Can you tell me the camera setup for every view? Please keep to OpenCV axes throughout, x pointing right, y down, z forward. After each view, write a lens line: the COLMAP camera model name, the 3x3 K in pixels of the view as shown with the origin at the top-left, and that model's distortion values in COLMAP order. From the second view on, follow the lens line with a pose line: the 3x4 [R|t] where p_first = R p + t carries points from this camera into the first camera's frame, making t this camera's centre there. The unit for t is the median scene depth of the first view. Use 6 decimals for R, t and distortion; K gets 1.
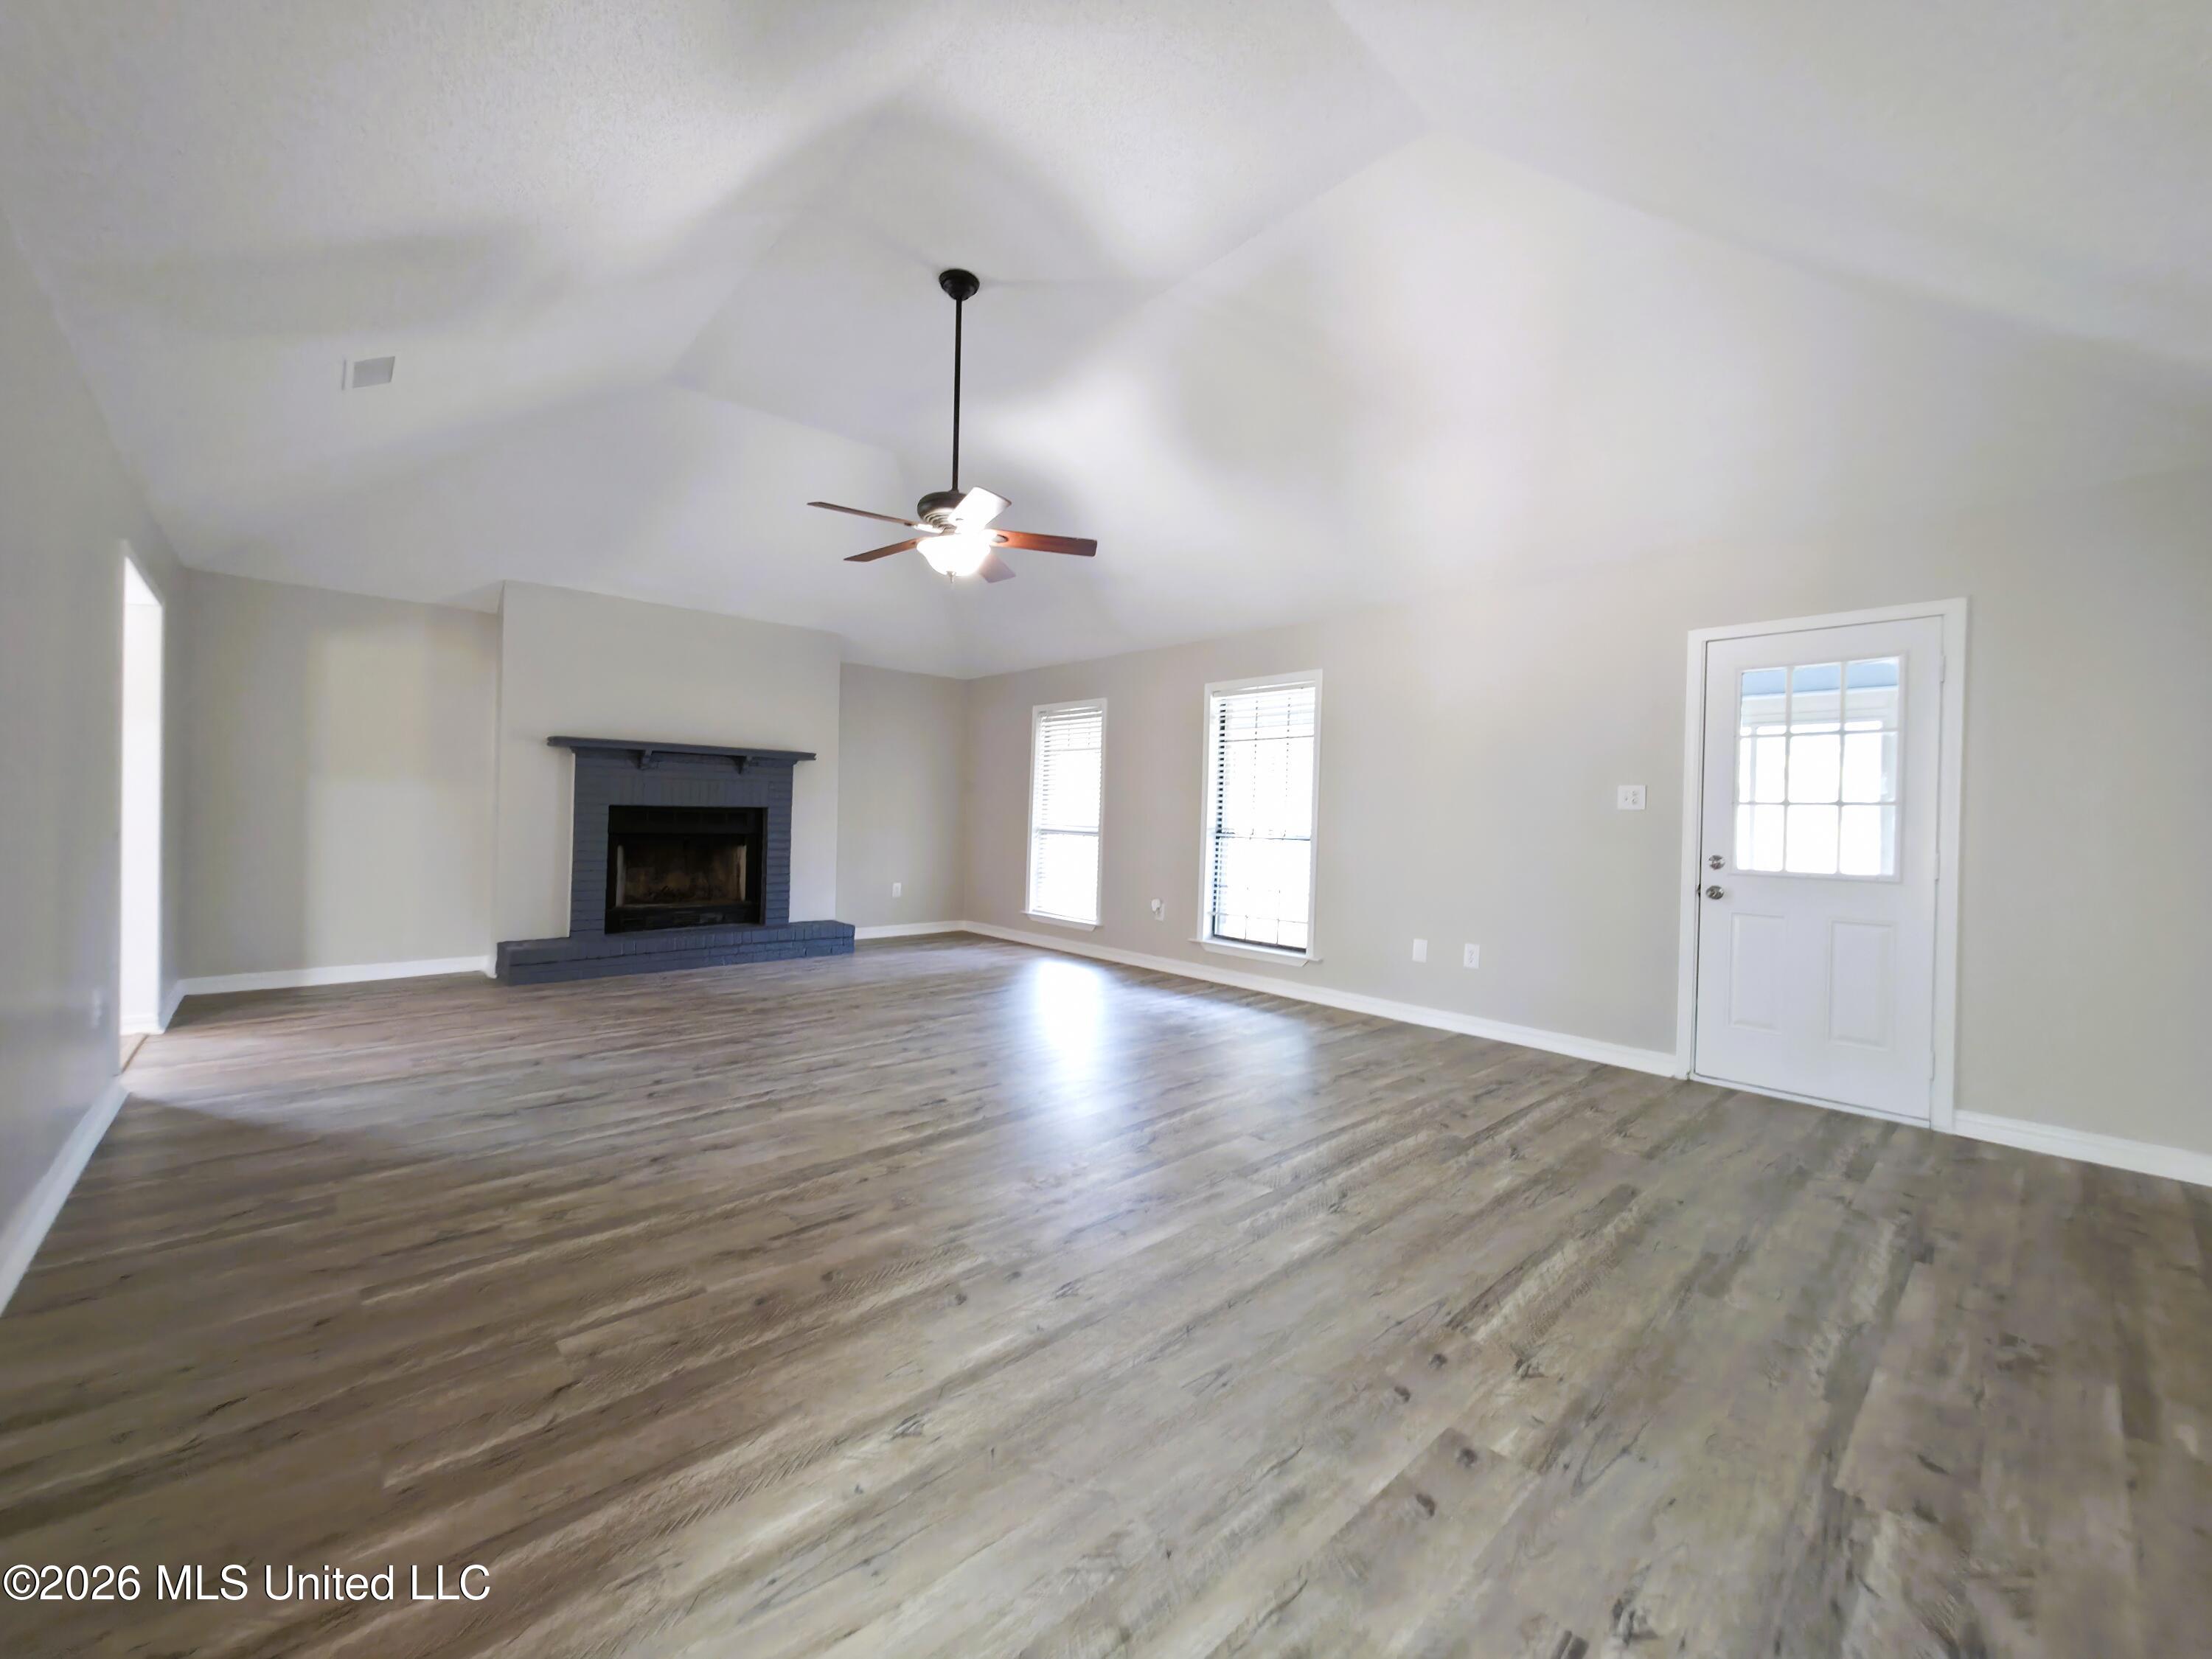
lens RADIAL K [[887.5, 0, 1117.2], [0, 887.5, 828.9], [0, 0, 1]] dist [0.002983, -0.000782]
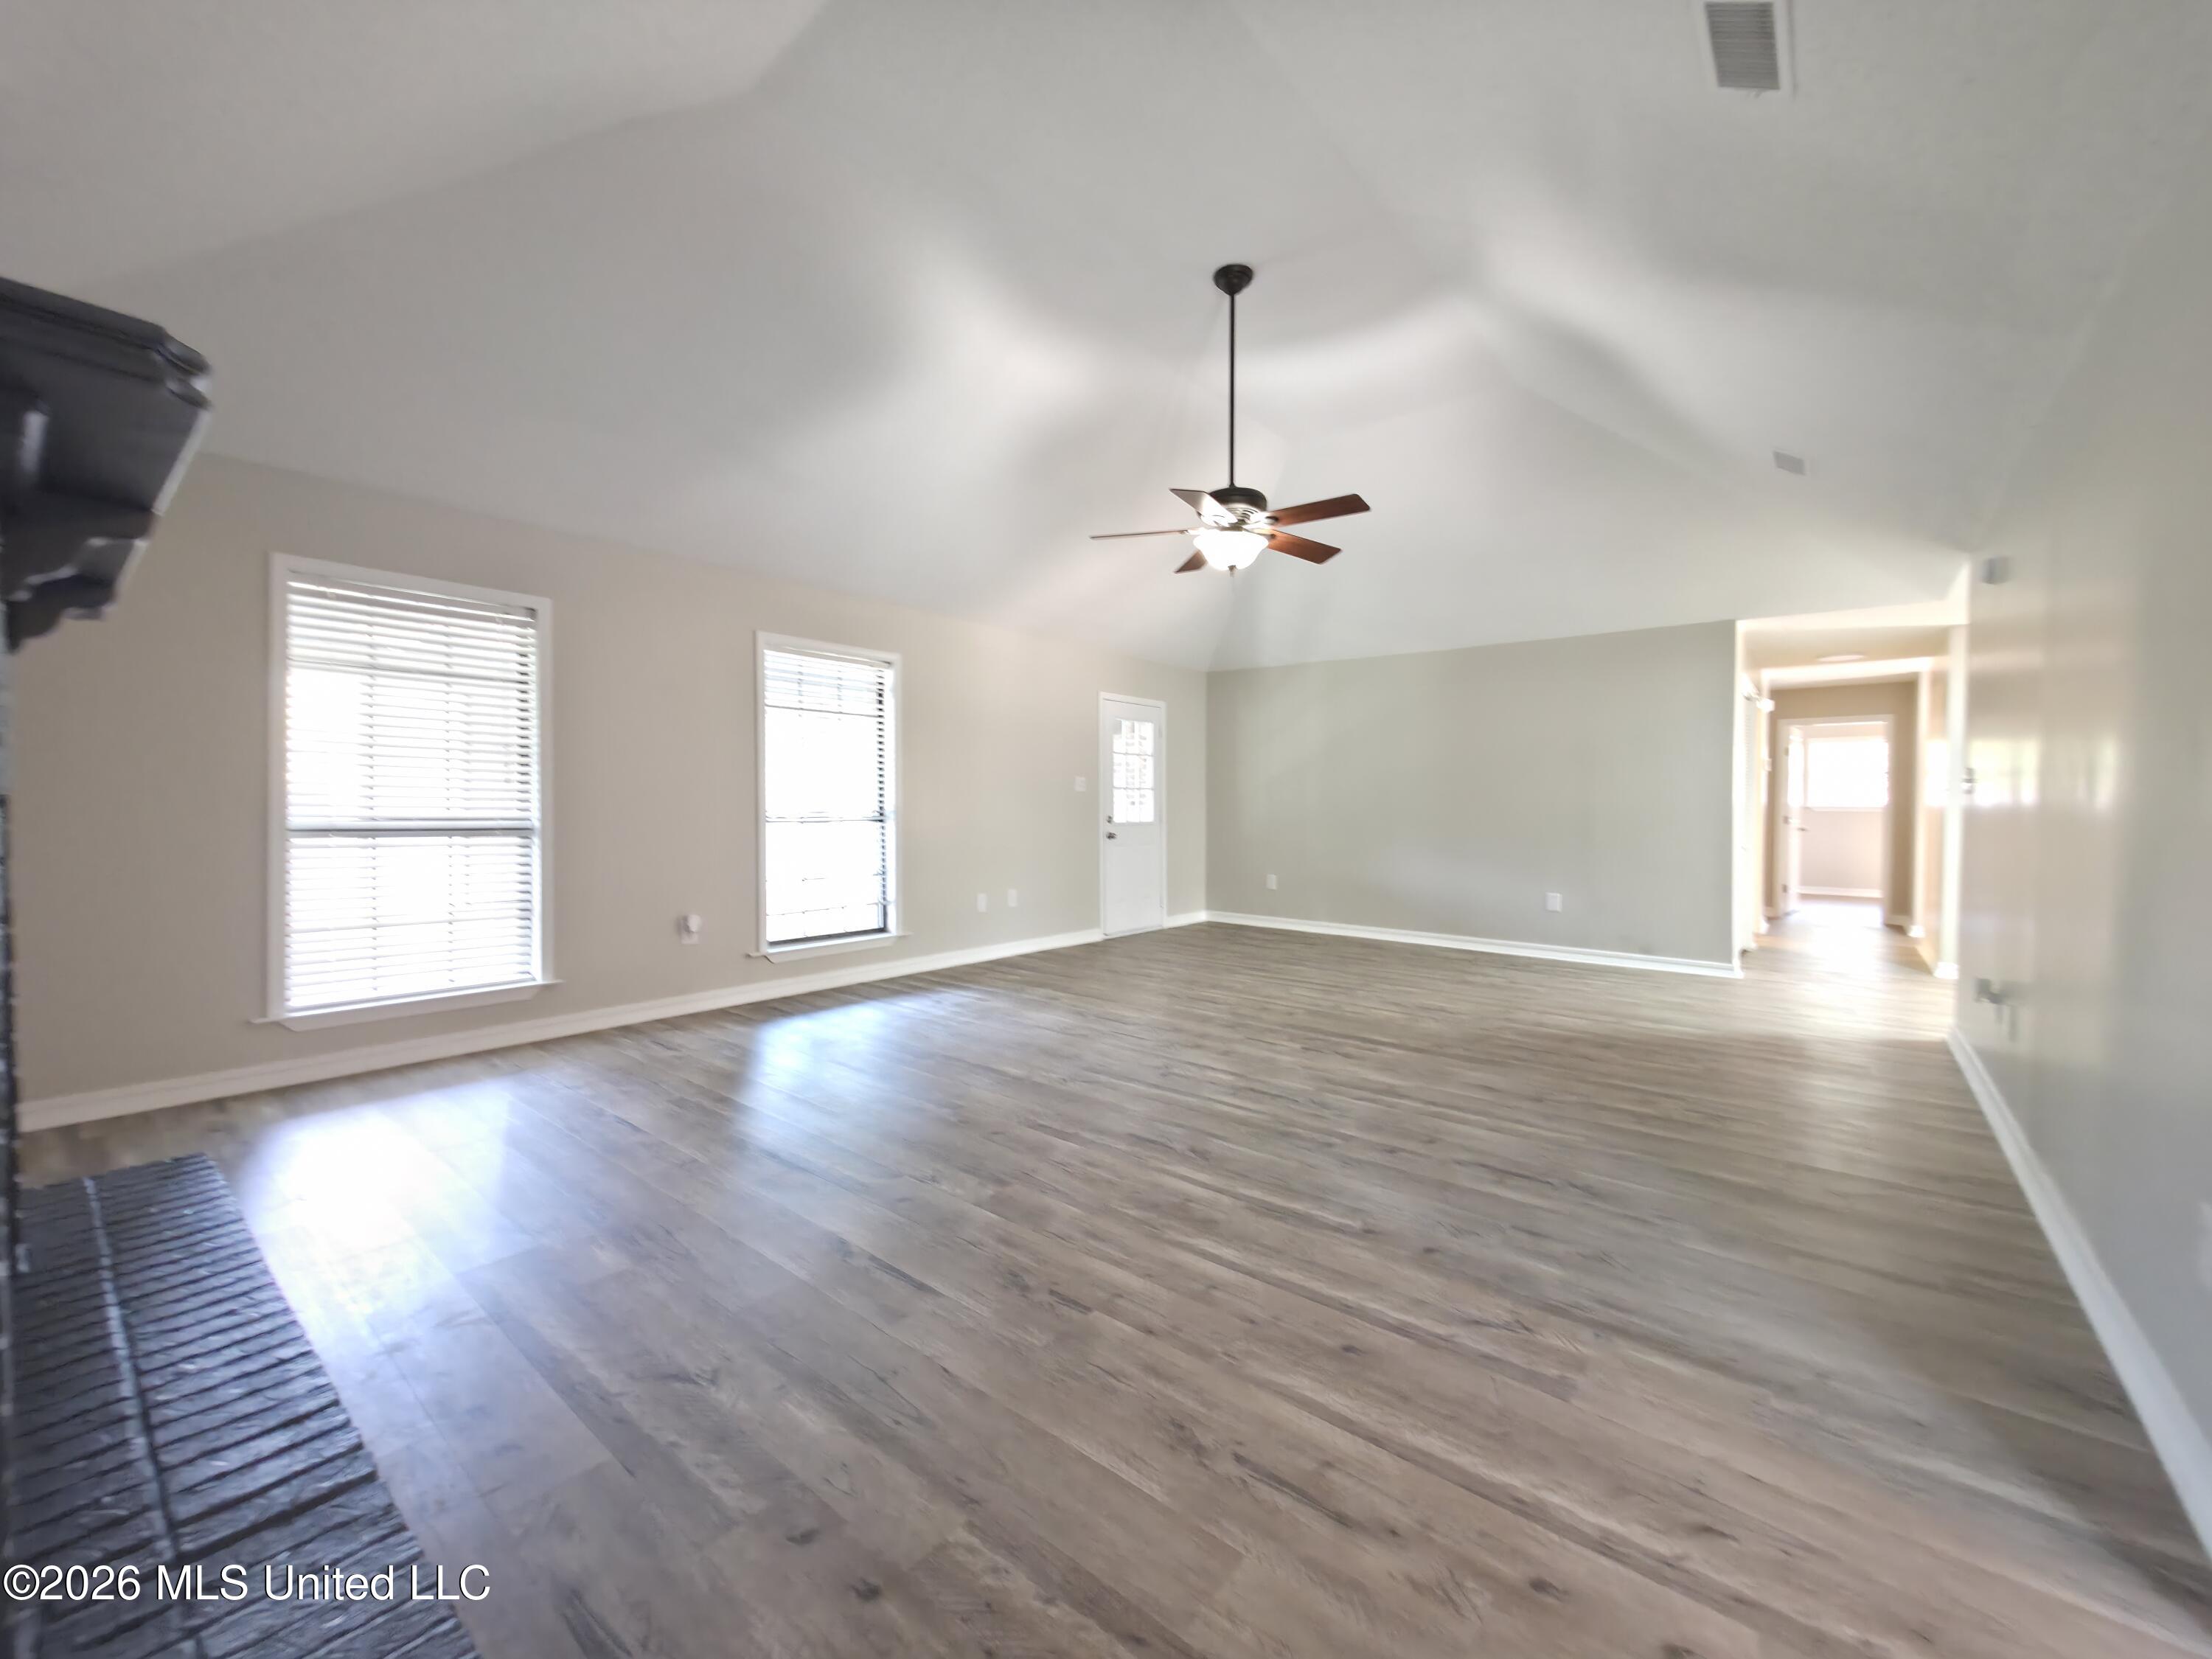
lens RADIAL K [[887.5, 0, 1115.5], [0, 887.5, 819.1], [0, 0, 1]] dist [0.002983, -0.000782]
pose [[-0.149531, -0.042286, 0.987852, -1.223824], [0.003453, 0.999057, 0.043288, -0.046337], [-0.988751, 0.009884, -0.149244, 1.328609]]
